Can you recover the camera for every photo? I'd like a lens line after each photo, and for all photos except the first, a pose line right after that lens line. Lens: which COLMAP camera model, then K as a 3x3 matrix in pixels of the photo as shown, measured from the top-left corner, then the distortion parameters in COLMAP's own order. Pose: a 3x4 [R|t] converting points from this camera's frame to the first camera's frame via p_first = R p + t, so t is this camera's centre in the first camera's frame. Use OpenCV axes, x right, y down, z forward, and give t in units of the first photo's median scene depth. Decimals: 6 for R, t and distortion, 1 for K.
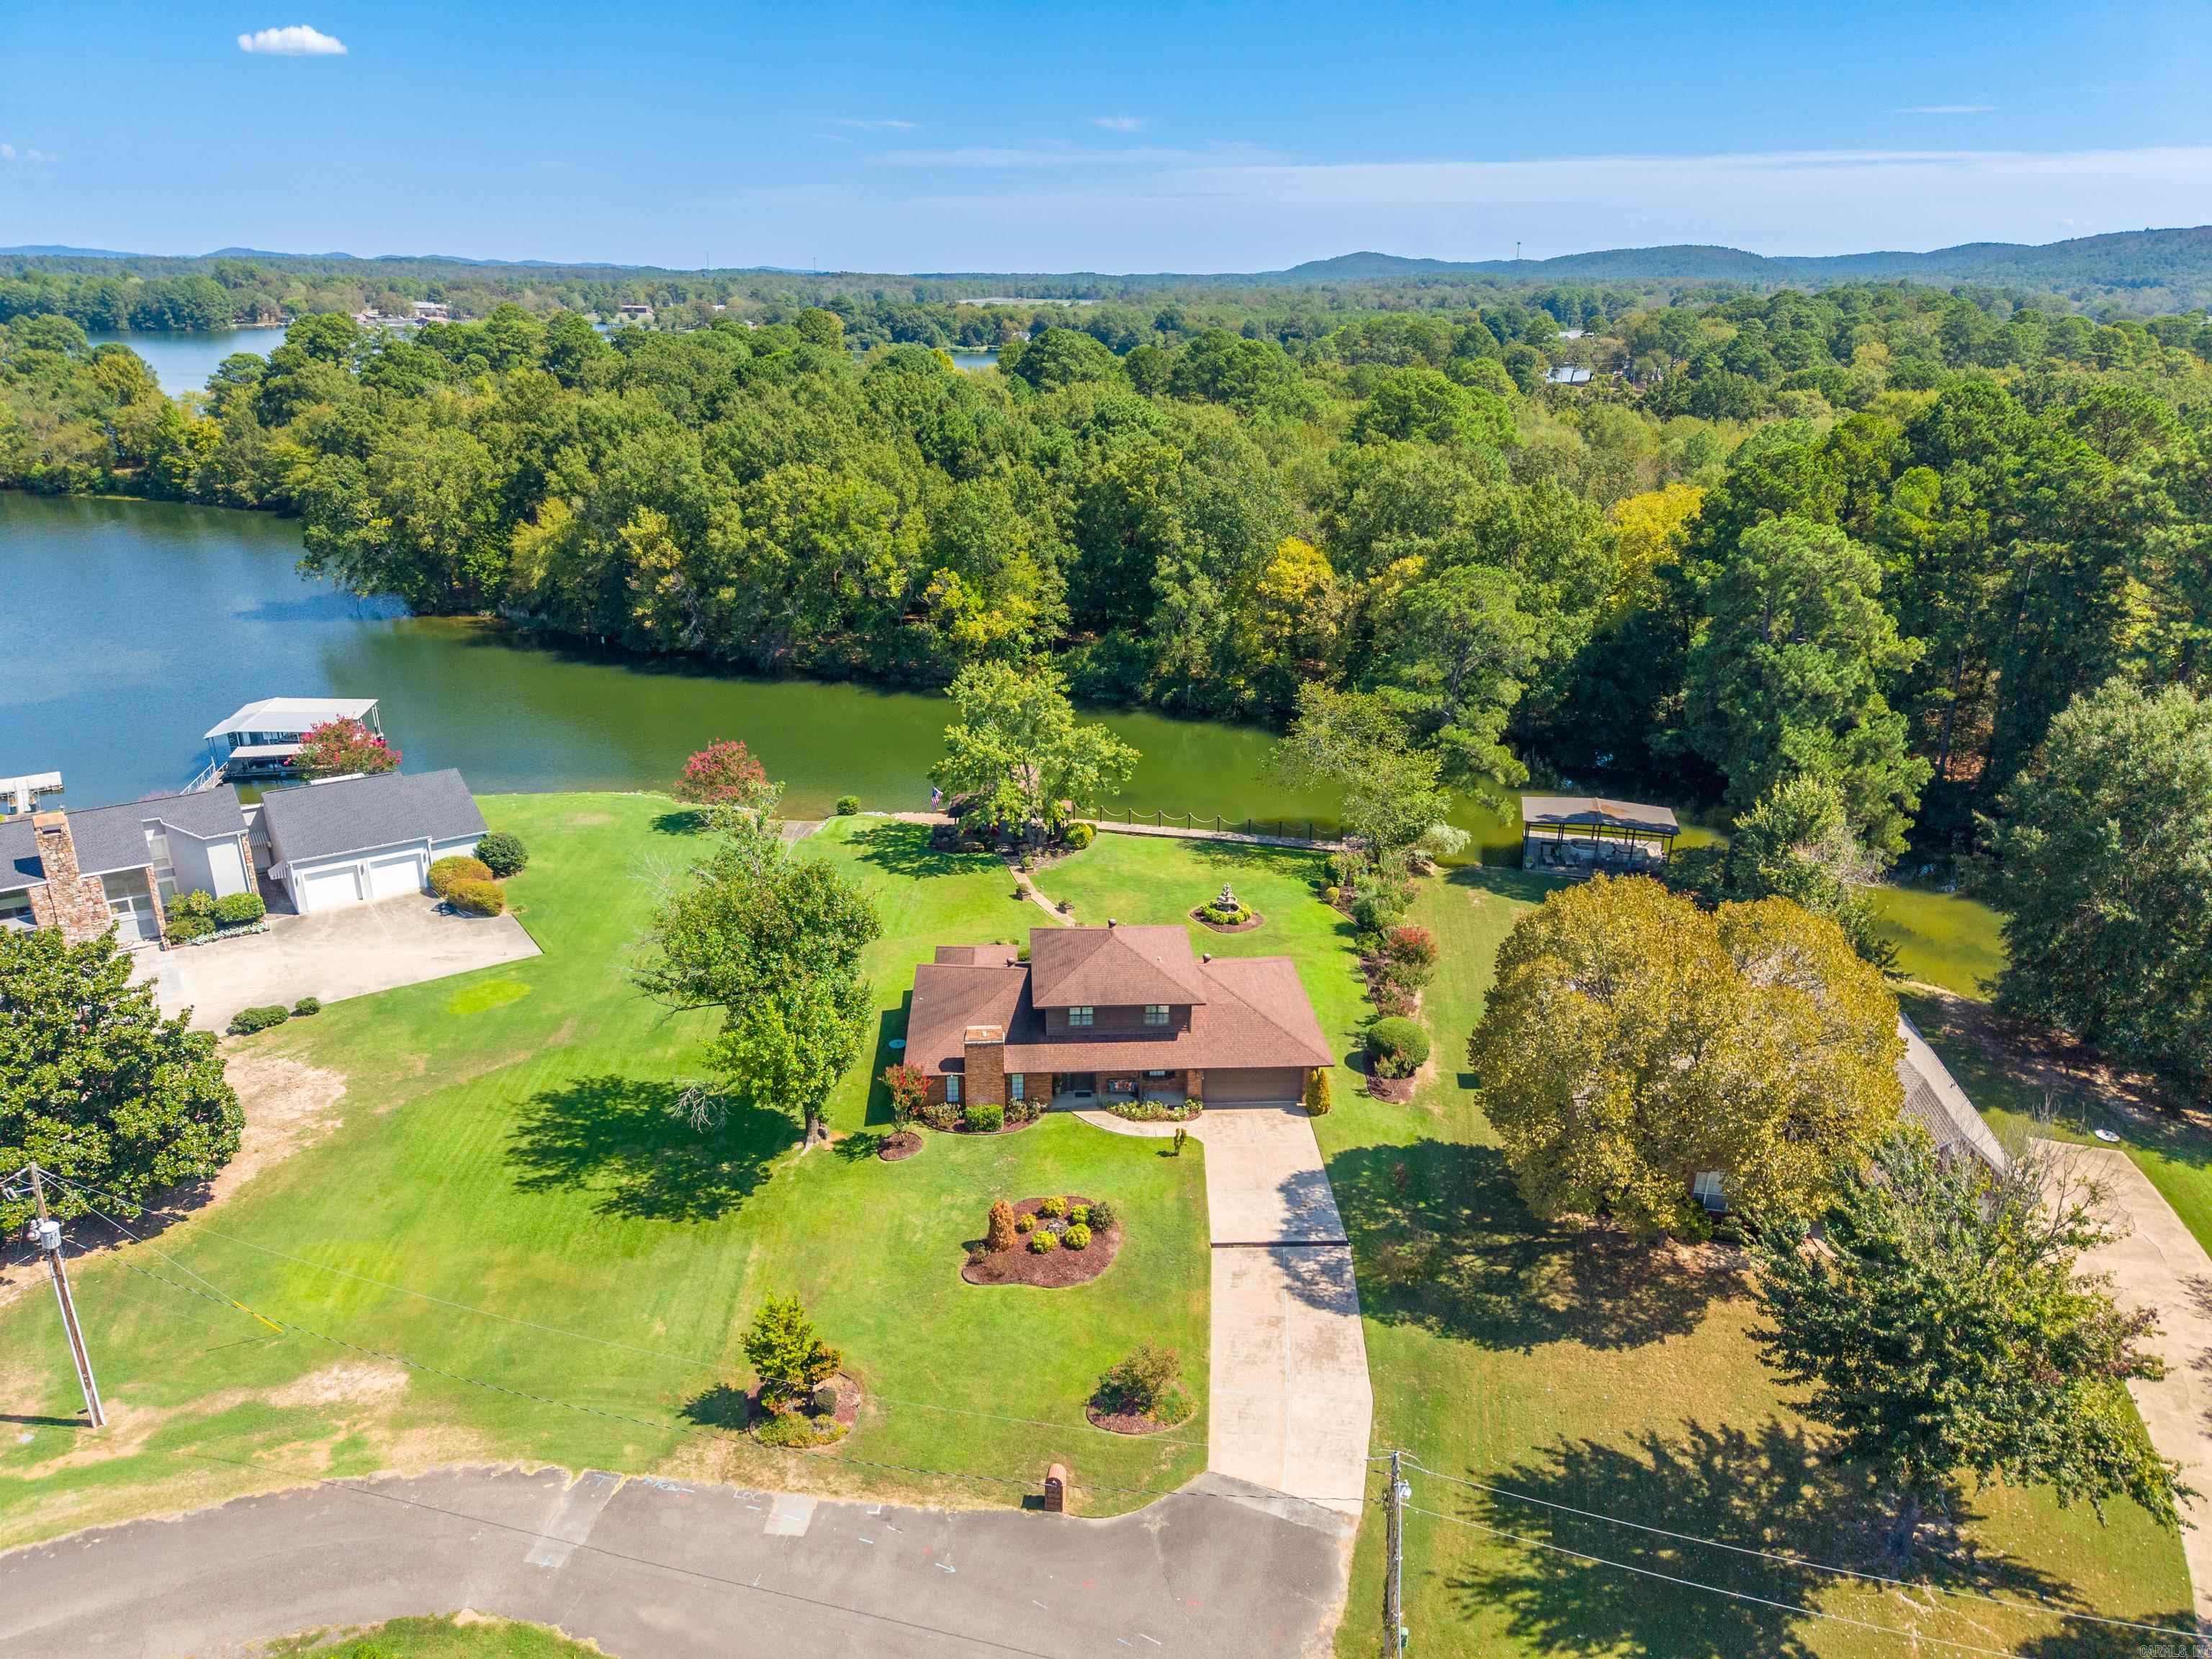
lens RADIAL K [[1497.3, 0, 1106.0], [0, 1497.3, 829.5], [0, 0, 1]] dist [0.021487, -0.020527]
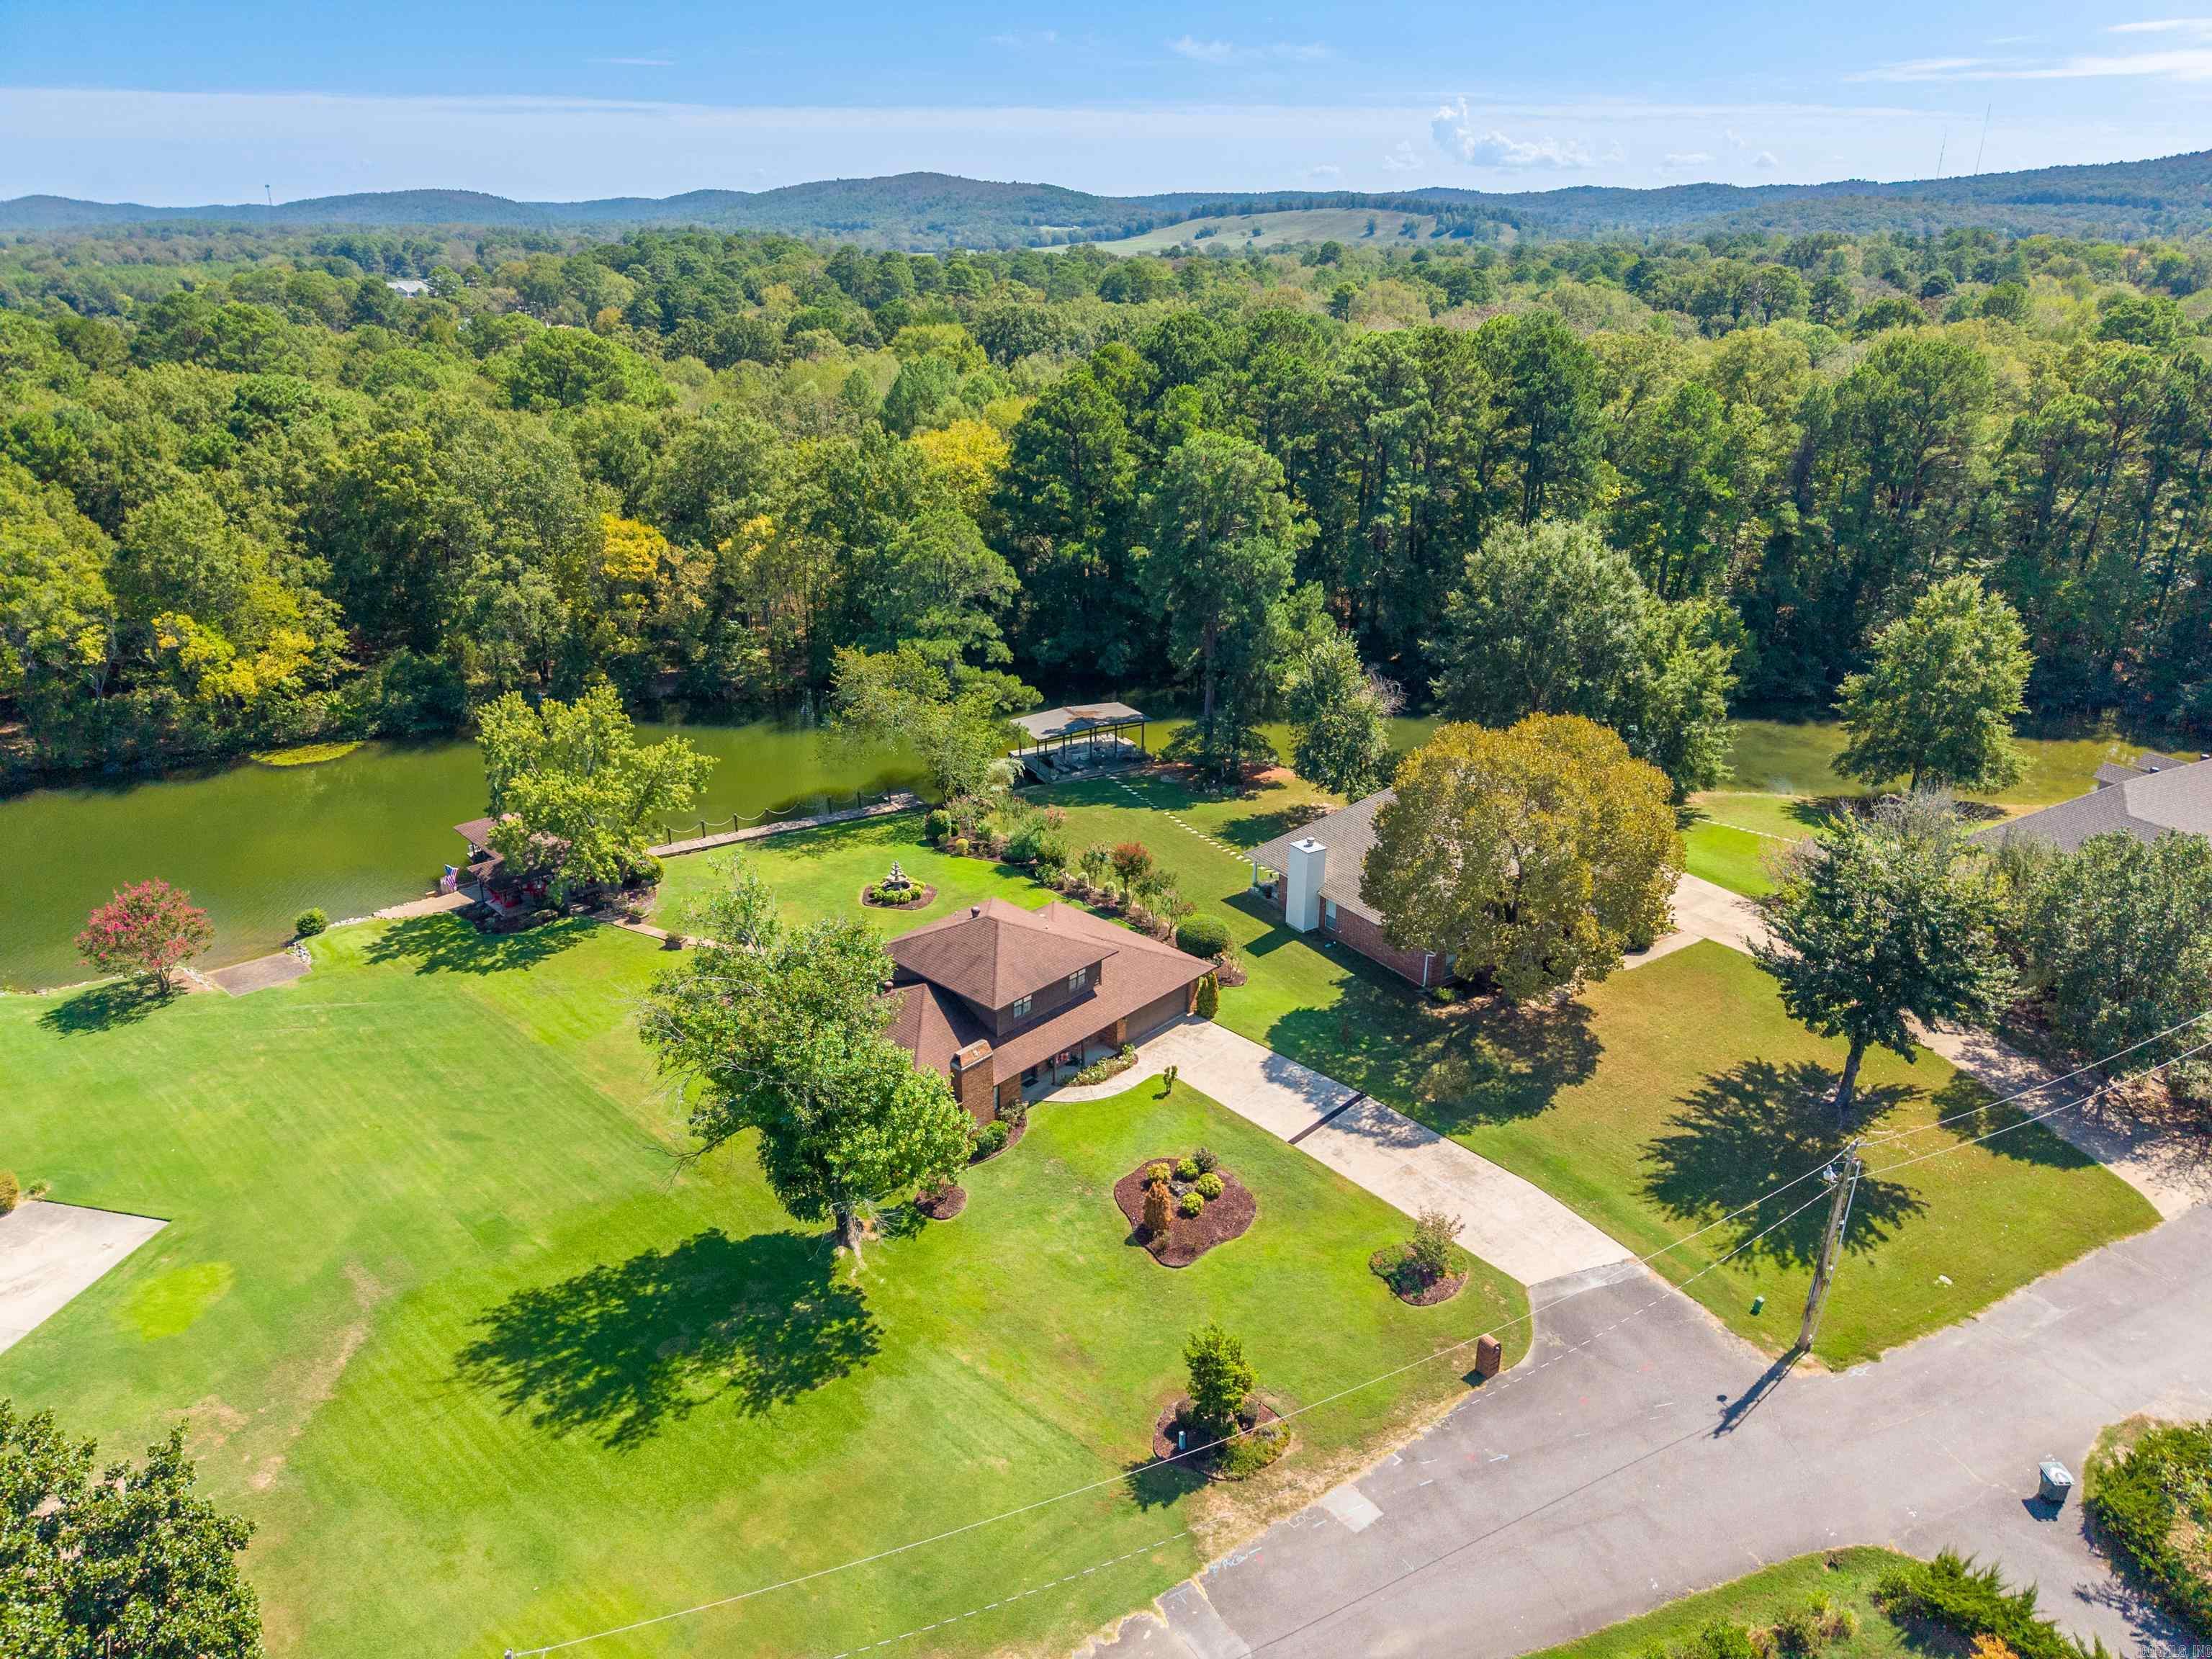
lens RADIAL K [[1510.0, 0, 1106.0], [0, 1510.0, 829.5], [0, 0, 1]] dist [0.043136, -0.067685]
pose [[0.725840, -0.261994, 0.636015, -0.399499], [0.243911, 0.962573, 0.118155, -0.059973], [-0.643166, 0.069370, 0.762578, 0.150366]]
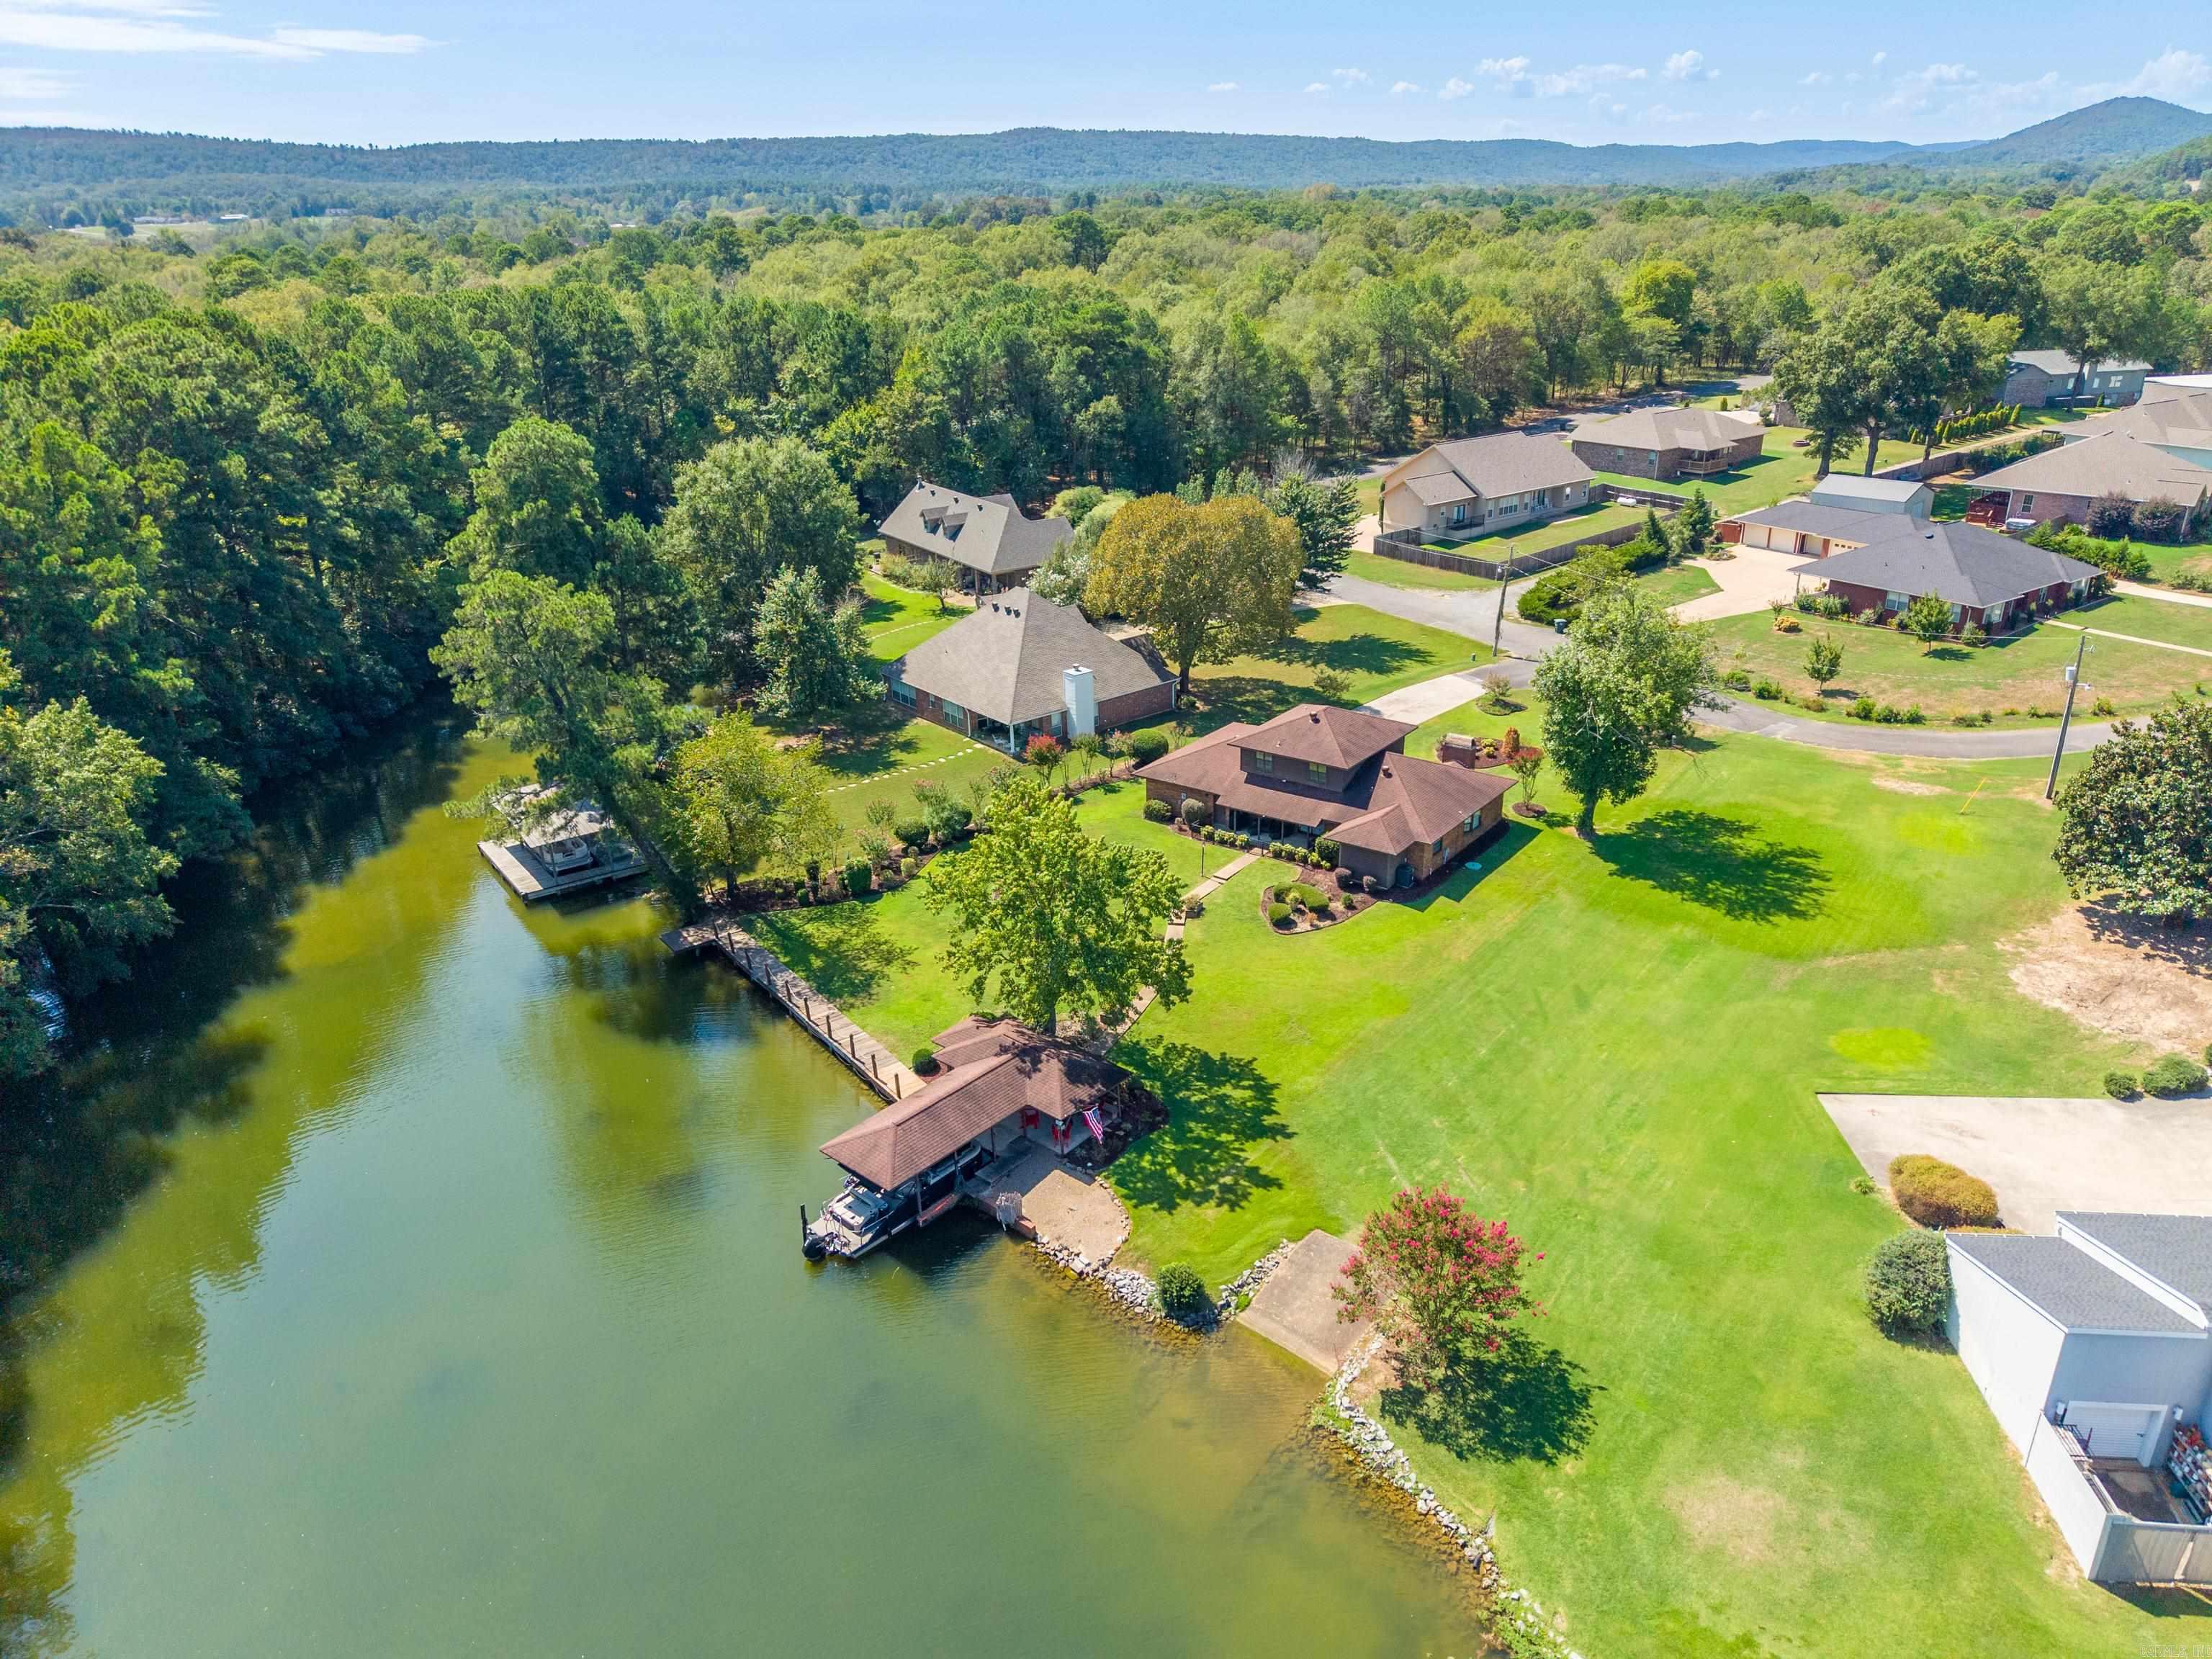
lens RADIAL K [[1497.3, 0, 1106.0], [0, 1497.3, 829.5], [0, 0, 1]] dist [0.021487, -0.020527]
pose [[-0.753683, -0.253843, 0.606239, -0.461764], [0.244071, 0.748342, 0.616777, -0.483139], [-0.610238, 0.612820, -0.502057, 1.312820]]
